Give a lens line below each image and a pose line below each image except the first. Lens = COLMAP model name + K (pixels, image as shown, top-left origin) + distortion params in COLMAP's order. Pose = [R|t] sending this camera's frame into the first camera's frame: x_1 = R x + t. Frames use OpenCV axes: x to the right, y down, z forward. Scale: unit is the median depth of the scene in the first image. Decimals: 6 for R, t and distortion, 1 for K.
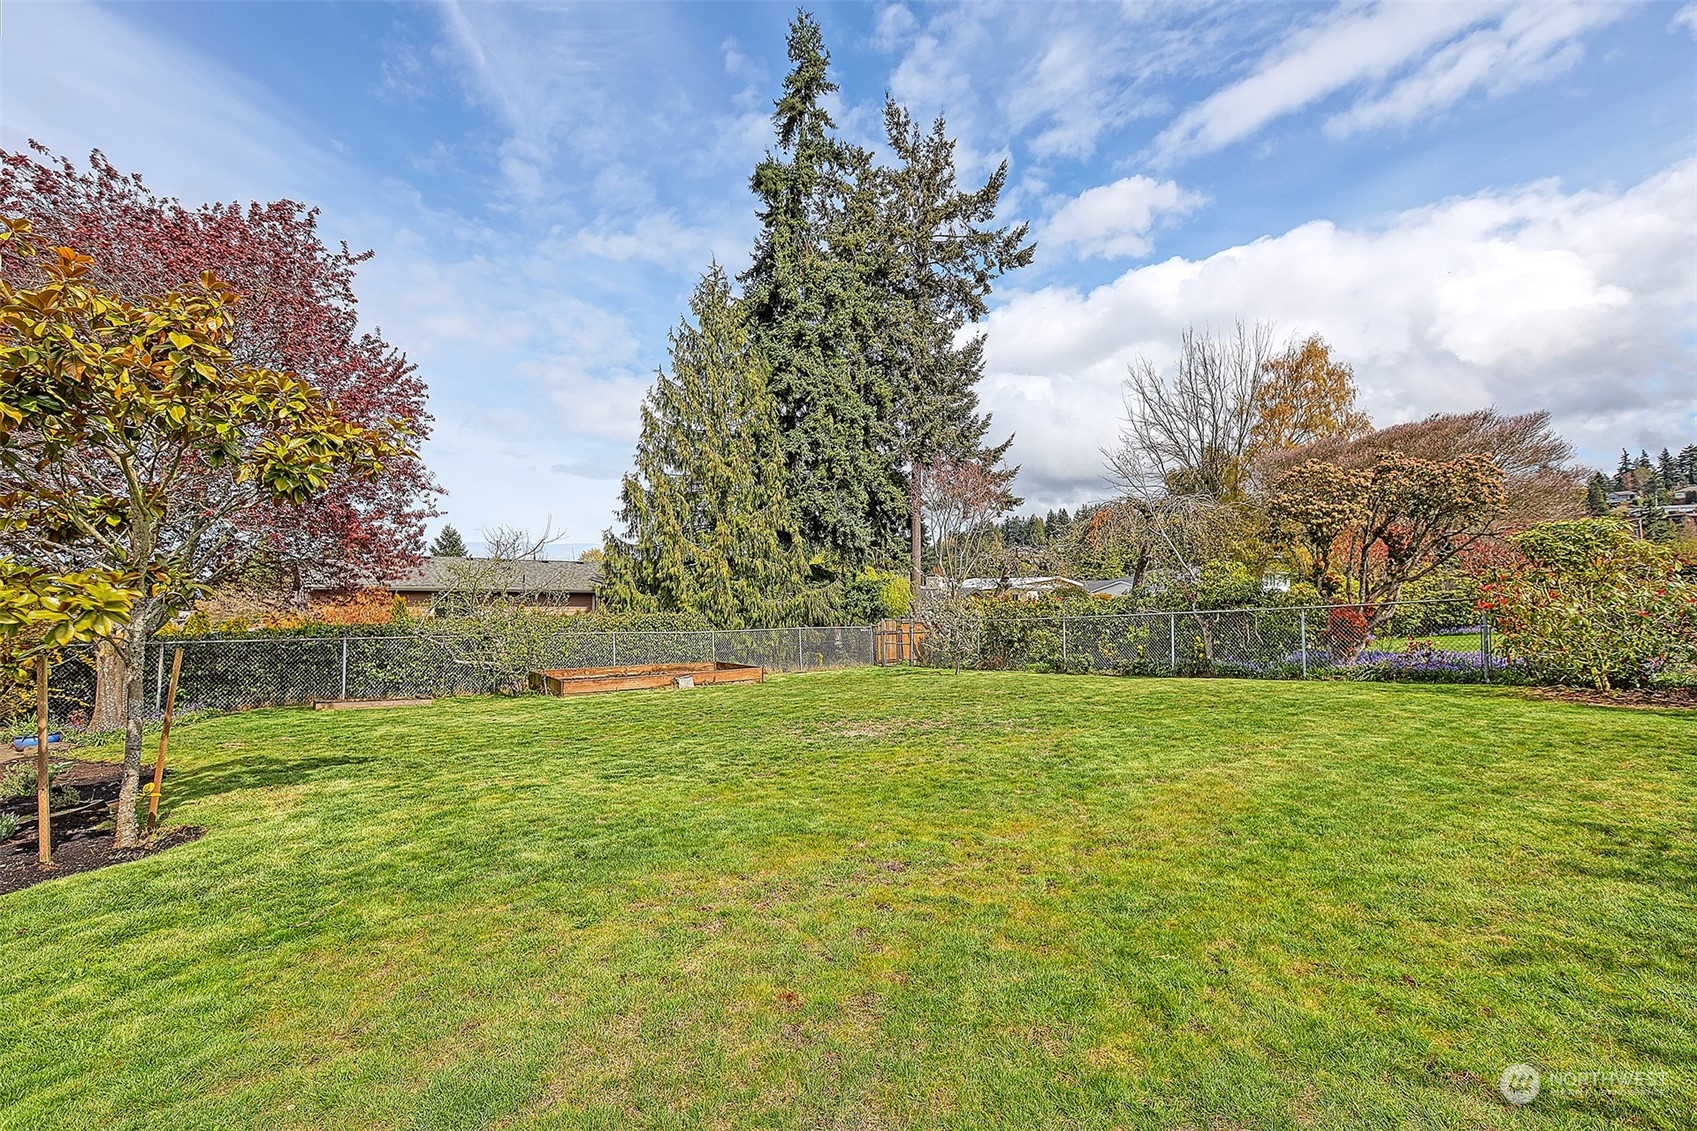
lens RADIAL K [[786.3, 0, 850.0], [0, 786.3, 589.0], [0, 0, 1]] dist [-0.000875, -0.000022]
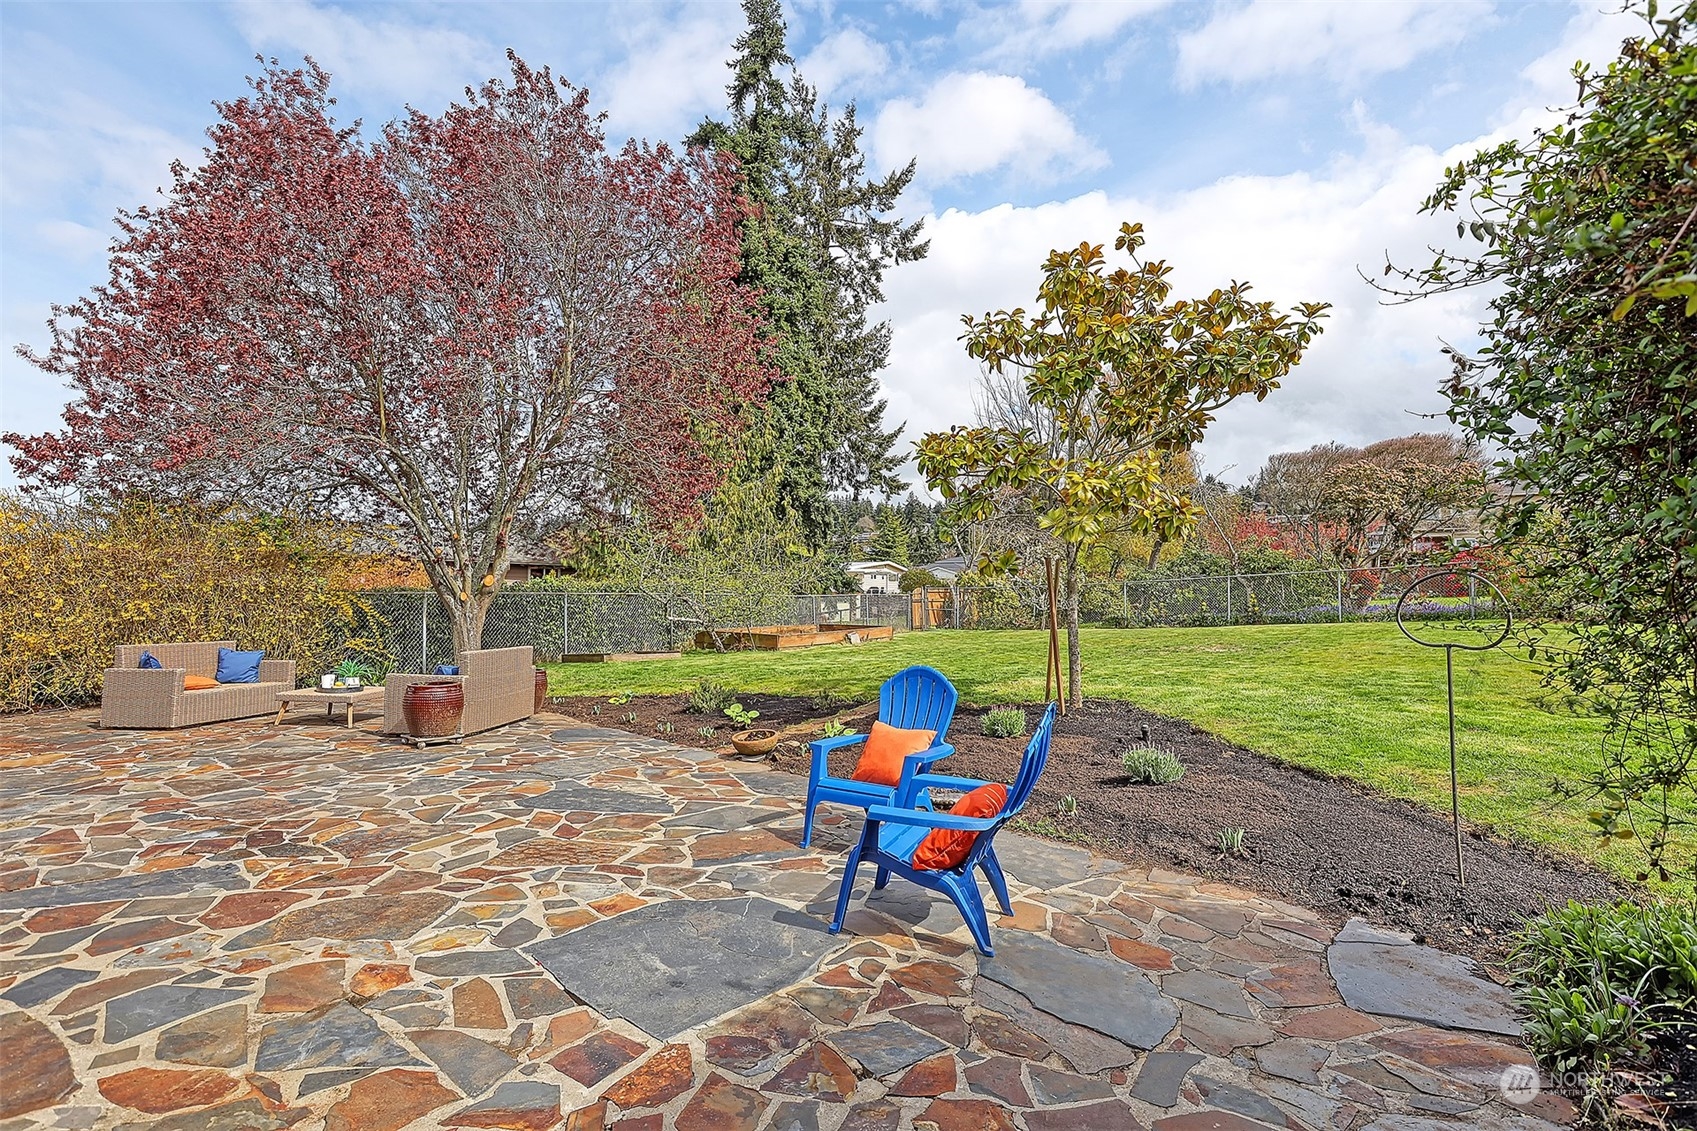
lens RADIAL K [[826.6, 0, 844.7], [0, 826.6, 592.7], [0, 0, 1]] dist [0.001765, 0.000205]
pose [[0.950437, -0.001798, 0.310914, -0.219219], [-0.002384, 0.999912, 0.013070, 0.016705], [-0.310910, -0.013163, 0.950348, -0.018729]]
